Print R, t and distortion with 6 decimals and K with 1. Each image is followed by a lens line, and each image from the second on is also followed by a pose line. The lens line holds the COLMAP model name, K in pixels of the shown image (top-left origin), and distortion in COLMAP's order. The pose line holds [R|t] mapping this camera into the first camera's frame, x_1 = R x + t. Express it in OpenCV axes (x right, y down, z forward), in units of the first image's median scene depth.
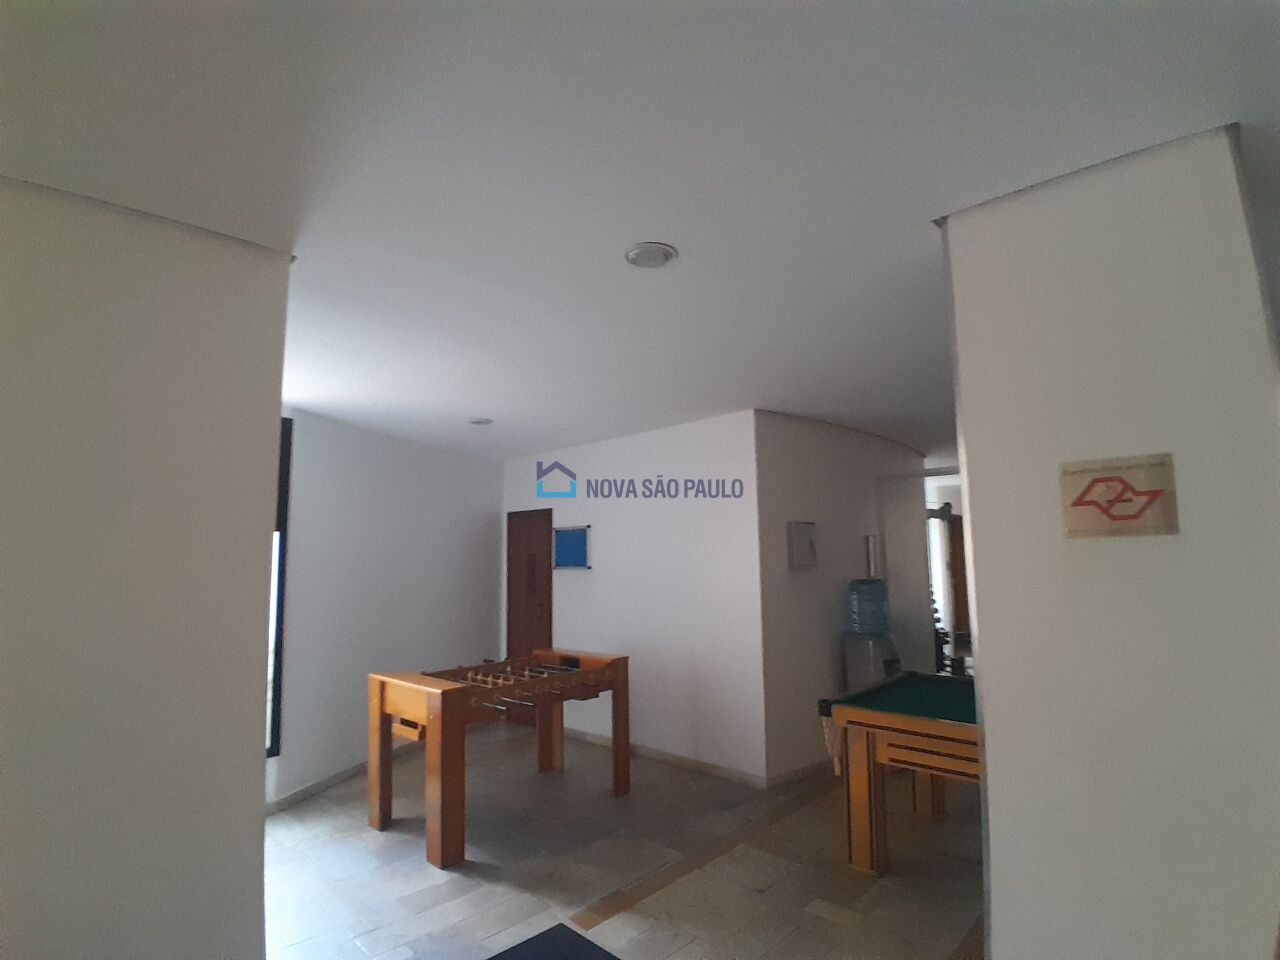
lens RADIAL K [[637.5, 0, 644.1], [0, 637.5, 484.3], [0, 0, 1]] dist [0.003963, -0.041418]
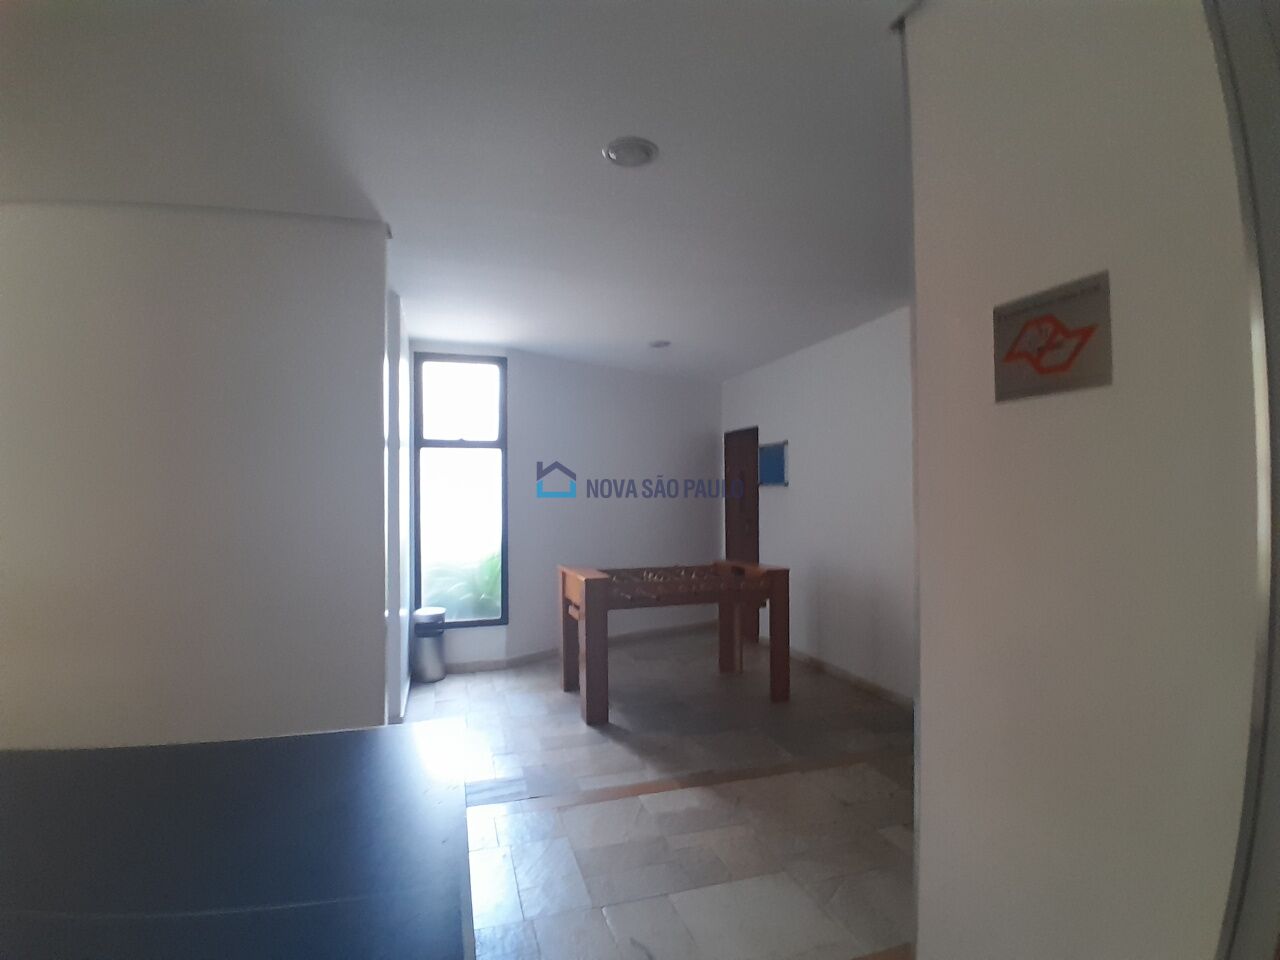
lens RADIAL K [[643.6, 0, 627.0], [0, 643.6, 481.8], [0, 0, 1]] dist [0.003231, -0.047764]
pose [[0.862629, 0.001474, -0.505834, 0.300834], [0.050147, 0.994820, 0.088418, 0.039794], [0.503345, -0.101638, 0.858087, 0.035082]]
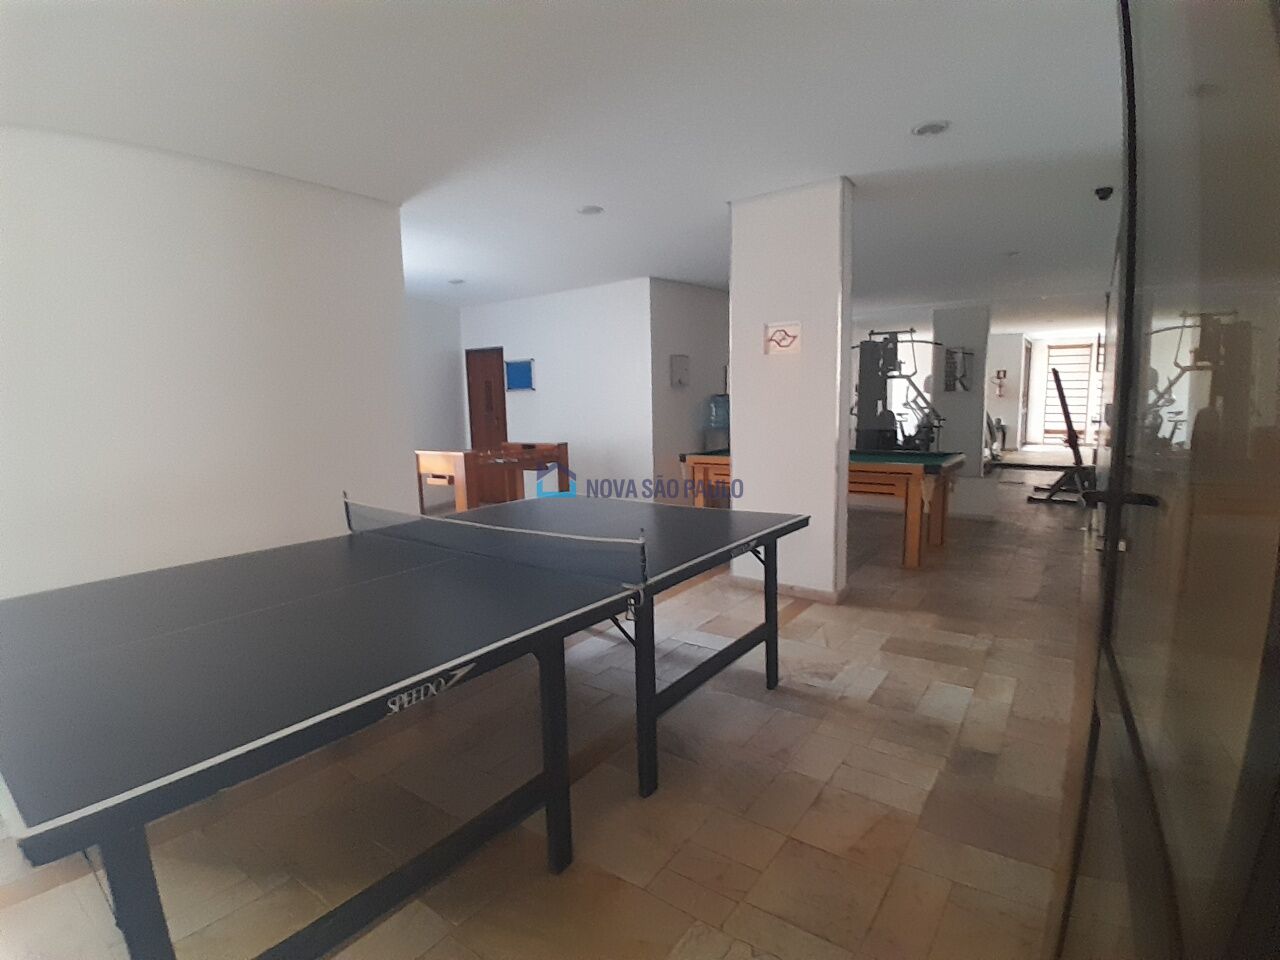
lens RADIAL K [[637.5, 0, 644.1], [0, 637.5, 484.3], [0, 0, 1]] dist [0.003963, -0.041418]
pose [[0.989797, -0.024038, 0.140439, -0.070530], [-0.010271, 0.971064, 0.238599, -0.005883], [-0.142111, -0.237607, 0.960910, -0.639715]]
